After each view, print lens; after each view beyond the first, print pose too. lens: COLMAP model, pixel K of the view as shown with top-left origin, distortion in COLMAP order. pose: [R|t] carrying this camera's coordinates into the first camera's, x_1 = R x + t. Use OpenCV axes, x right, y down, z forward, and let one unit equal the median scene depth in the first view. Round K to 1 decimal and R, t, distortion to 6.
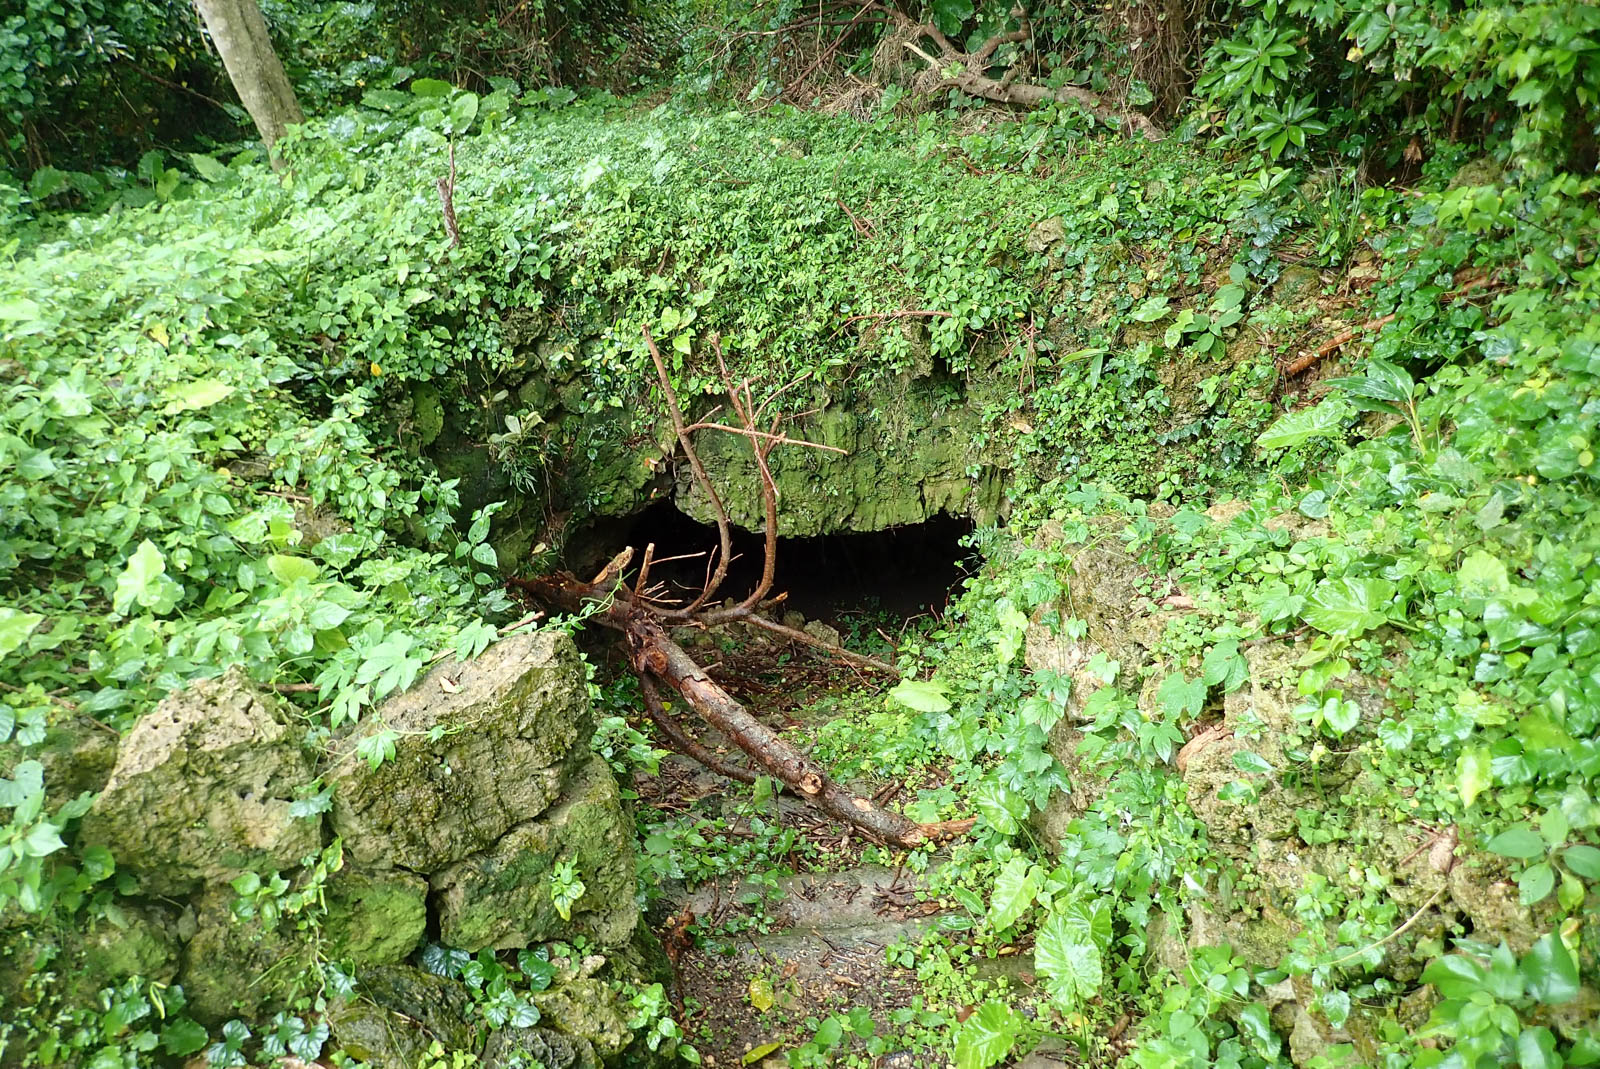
lens RADIAL K [[1156.2, 0, 798.0], [0, 1156.2, 532.2], [0, 0, 1]] dist [0.000643, -0.000038]
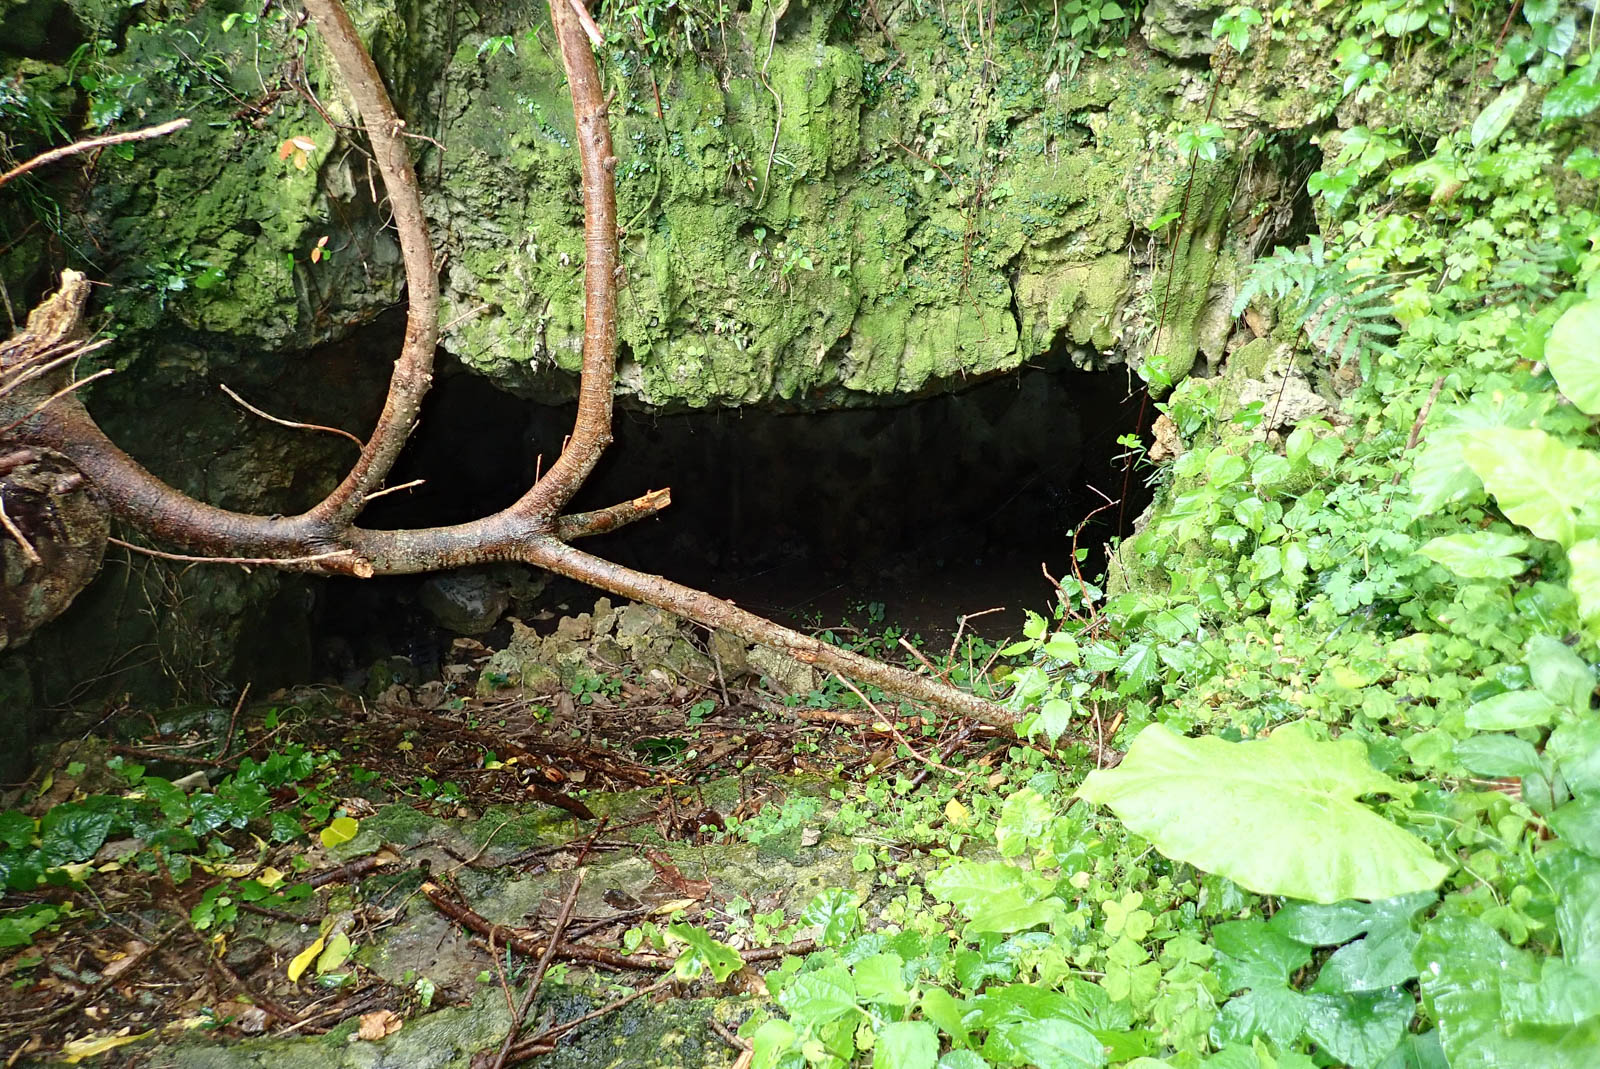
lens RADIAL K [[1156.2, 0, 803.6], [0, 1156.2, 537.5], [0, 0, 1]] dist [0.000643, -0.000038]
pose [[0.999293, -0.005891, 0.037122, 0.015878], [0.008147, 0.998110, -0.060914, 0.079008], [-0.036693, 0.061174, 0.997452, 0.600303]]
